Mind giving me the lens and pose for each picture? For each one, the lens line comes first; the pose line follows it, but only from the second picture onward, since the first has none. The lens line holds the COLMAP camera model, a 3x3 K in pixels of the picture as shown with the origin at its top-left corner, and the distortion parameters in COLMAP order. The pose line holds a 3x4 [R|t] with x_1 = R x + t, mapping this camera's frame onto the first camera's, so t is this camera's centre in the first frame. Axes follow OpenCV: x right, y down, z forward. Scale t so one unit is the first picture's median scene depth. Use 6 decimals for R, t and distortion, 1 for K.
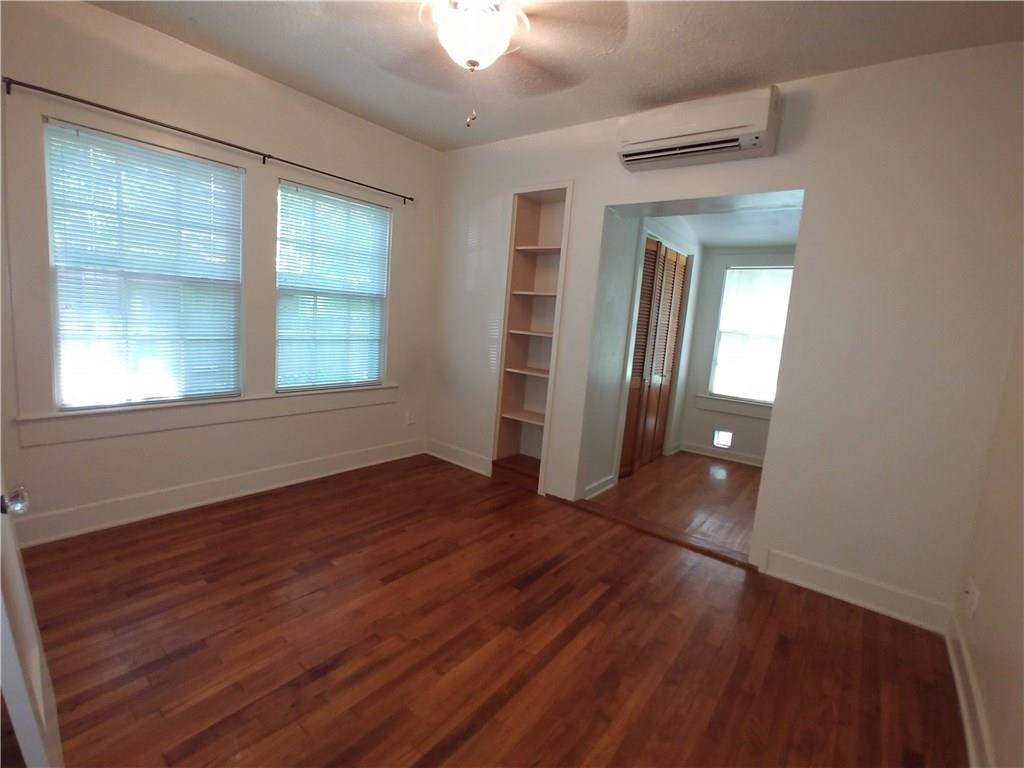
lens RADIAL K [[446.5, 0, 503.9], [0, 446.5, 381.8], [0, 0, 1]] dist [-0.025111, 0.000499]
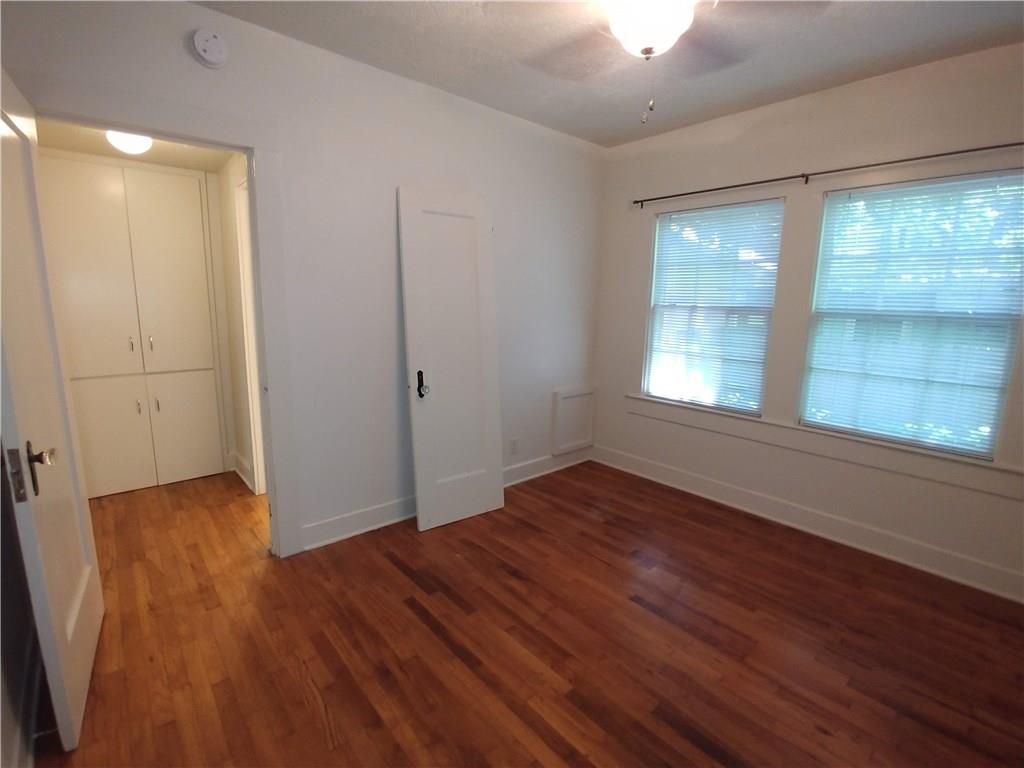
lens RADIAL K [[446.5, 0, 503.9], [0, 446.5, 381.8], [0, 0, 1]] dist [-0.025111, 0.000499]
pose [[-0.134479, 0.098200, -0.986039, 0.597358], [-0.179529, 0.976195, 0.121704, -0.080717], [0.974518, 0.193390, -0.113648, 0.618108]]
